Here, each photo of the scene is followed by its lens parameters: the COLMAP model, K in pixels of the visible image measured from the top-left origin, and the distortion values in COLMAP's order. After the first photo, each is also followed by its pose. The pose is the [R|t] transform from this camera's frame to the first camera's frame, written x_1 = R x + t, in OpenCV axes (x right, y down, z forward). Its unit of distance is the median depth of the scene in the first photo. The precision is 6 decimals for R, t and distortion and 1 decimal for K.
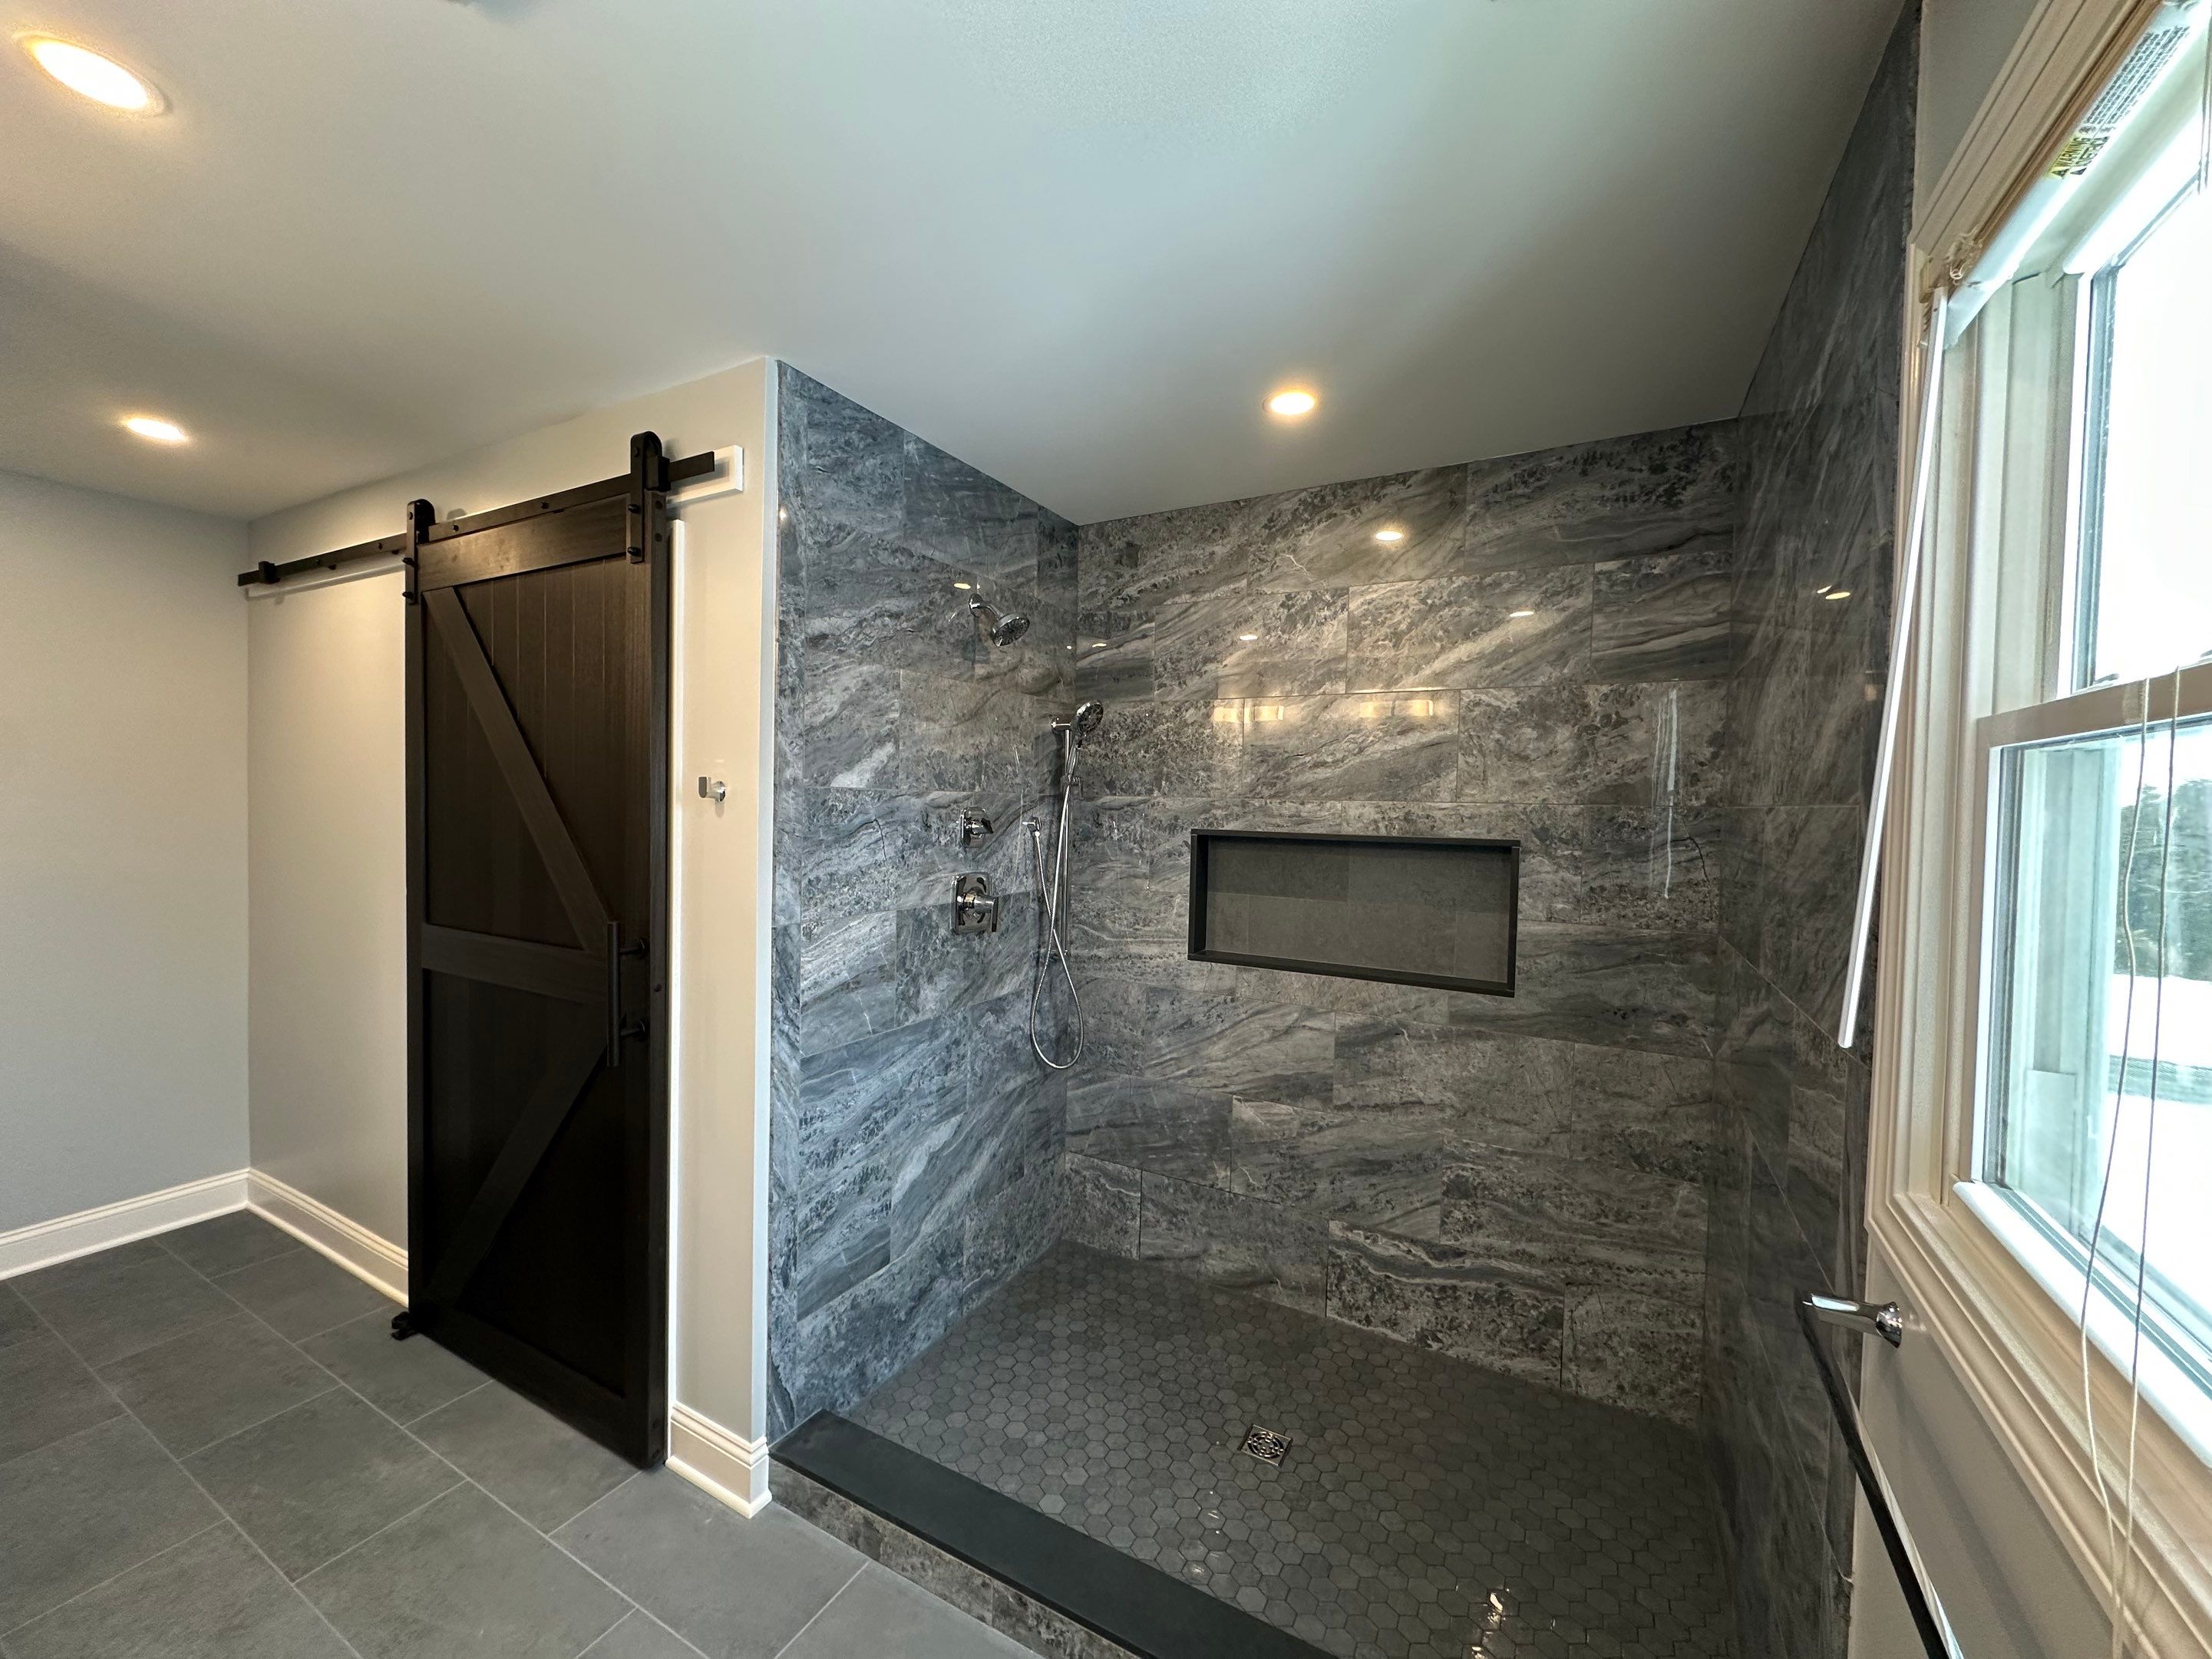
lens RADIAL K [[873.5, 0, 1106.6], [0, 873.5, 824.6], [0, 0, 1]] dist [-0.002510, -0.000114]
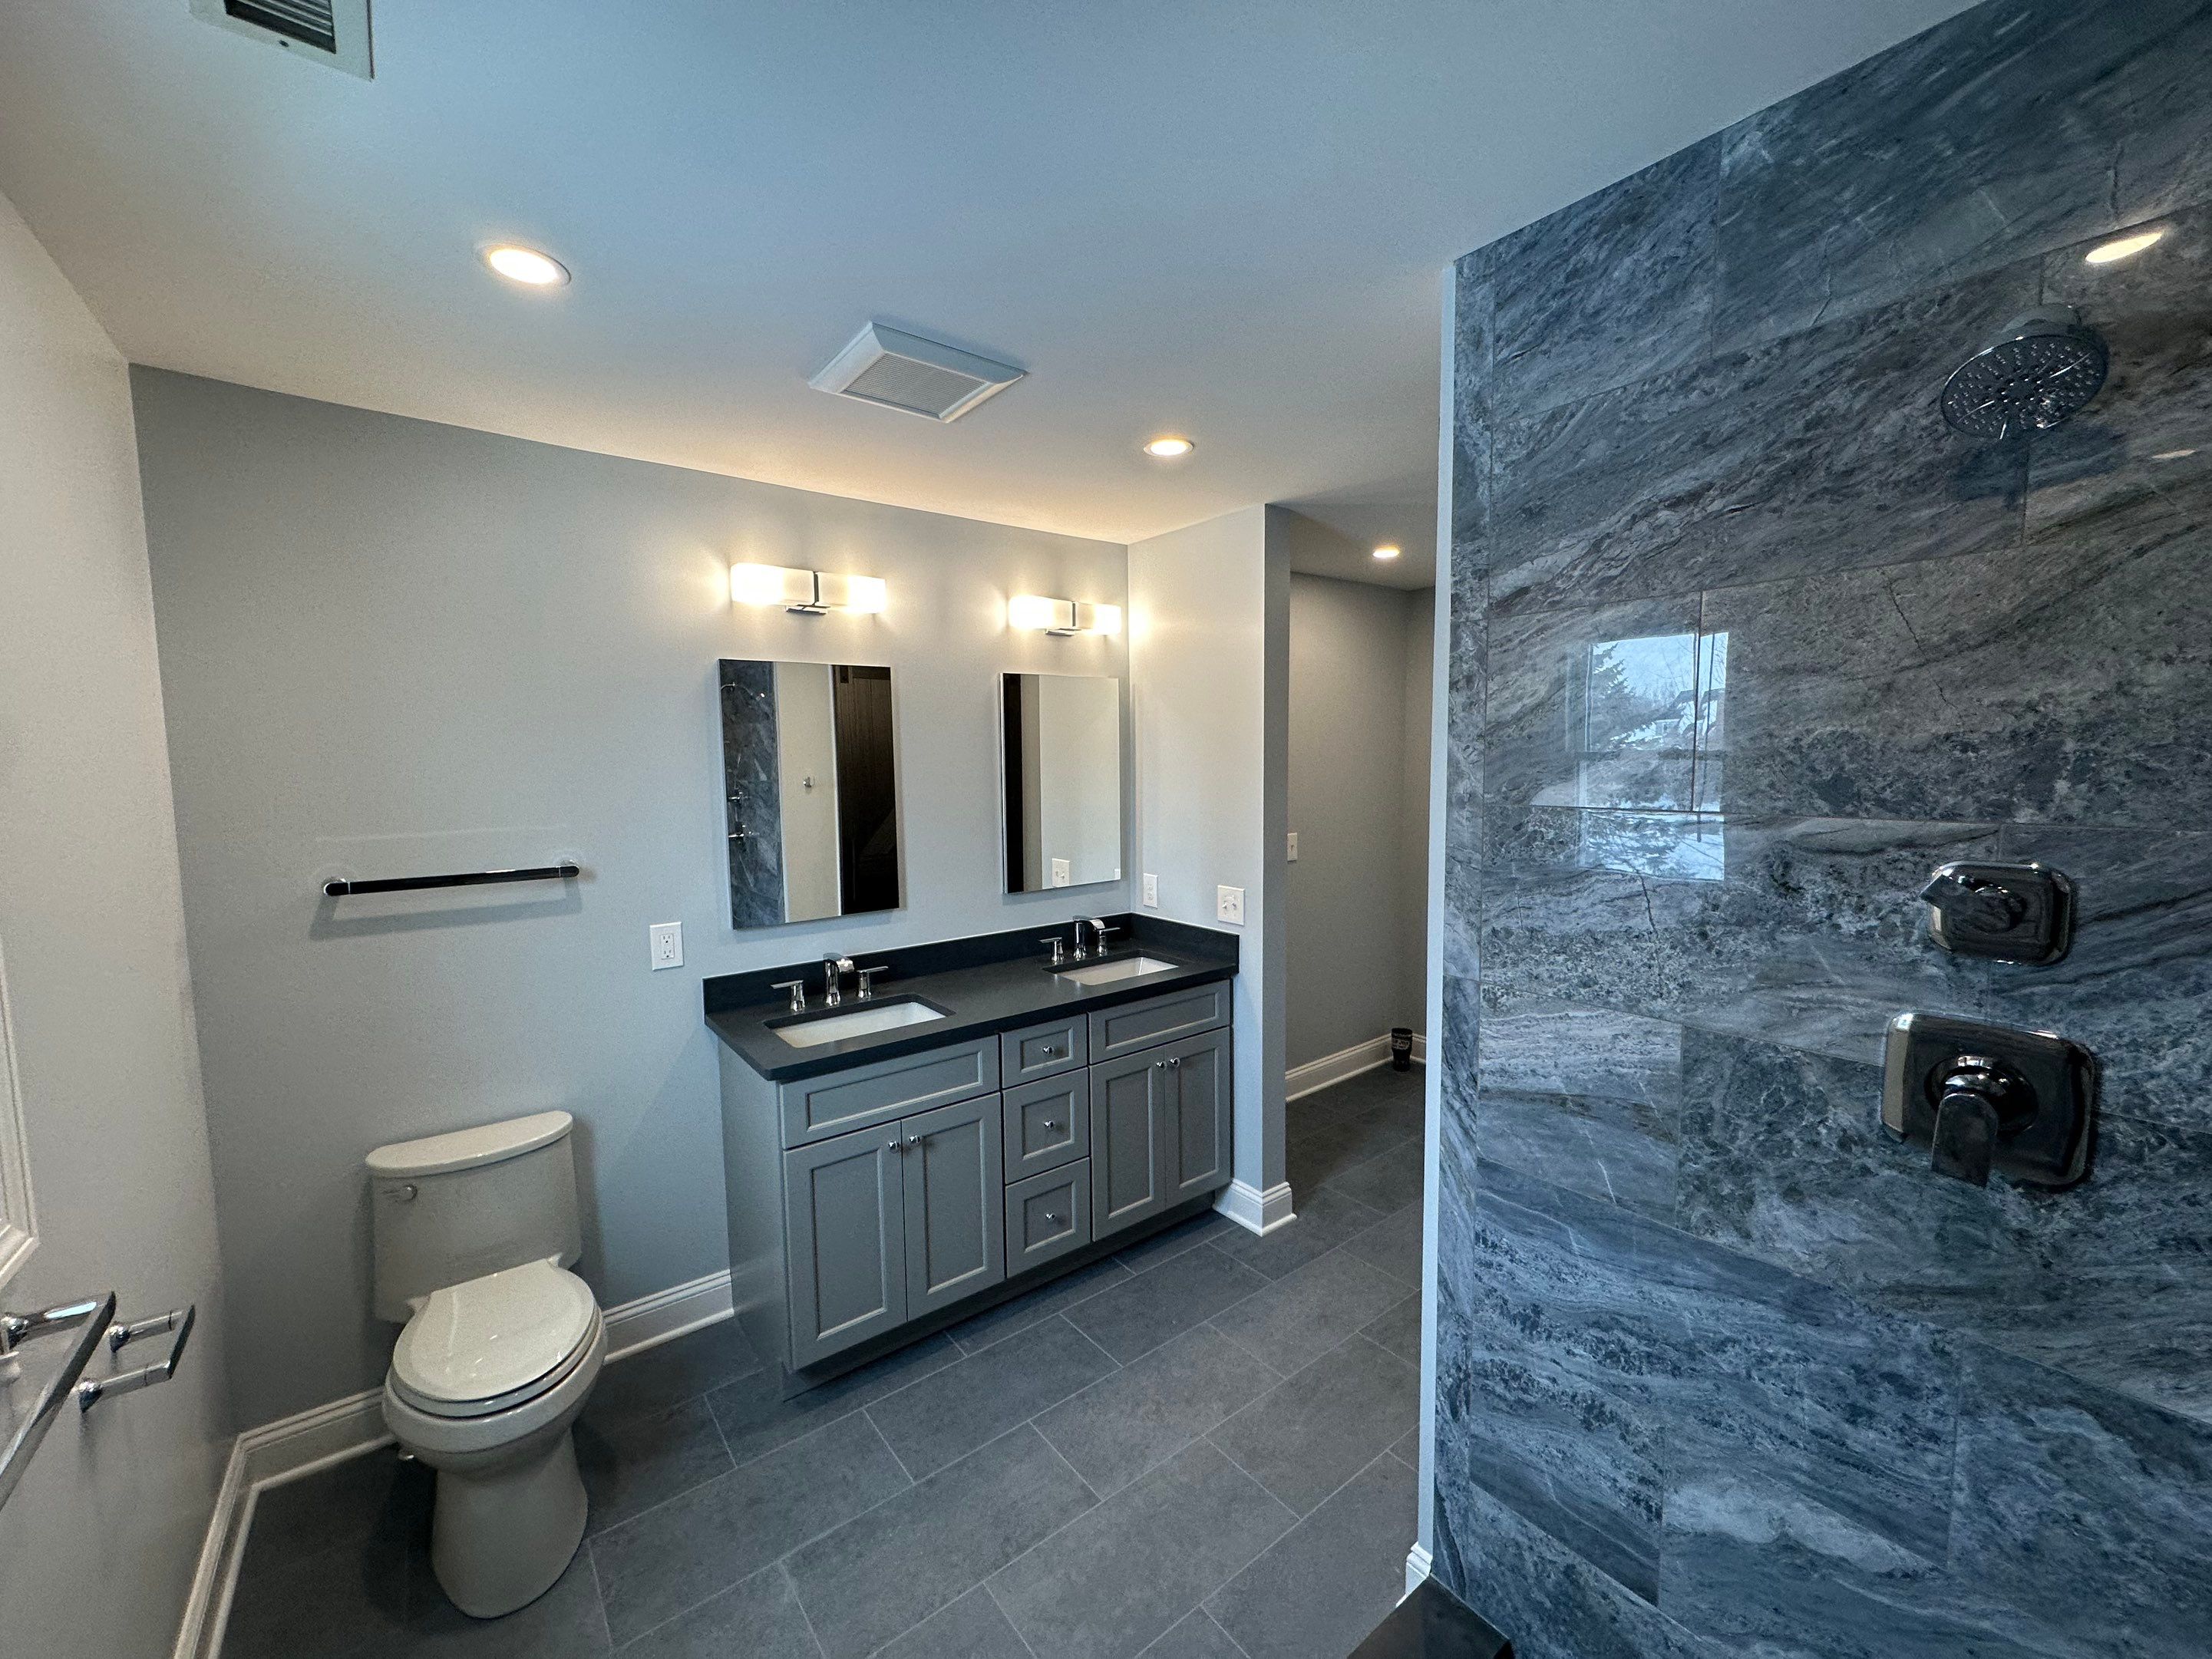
lens RADIAL K [[873.5, 0, 1107.1], [0, 873.5, 832.9], [0, 0, 1]] dist [-0.002510, -0.000114]
pose [[-0.391449, 0.060265, -0.918224, 0.441717], [-0.023865, 0.996853, 0.075600, -0.063329], [0.919890, 0.051507, -0.388779, 0.924942]]
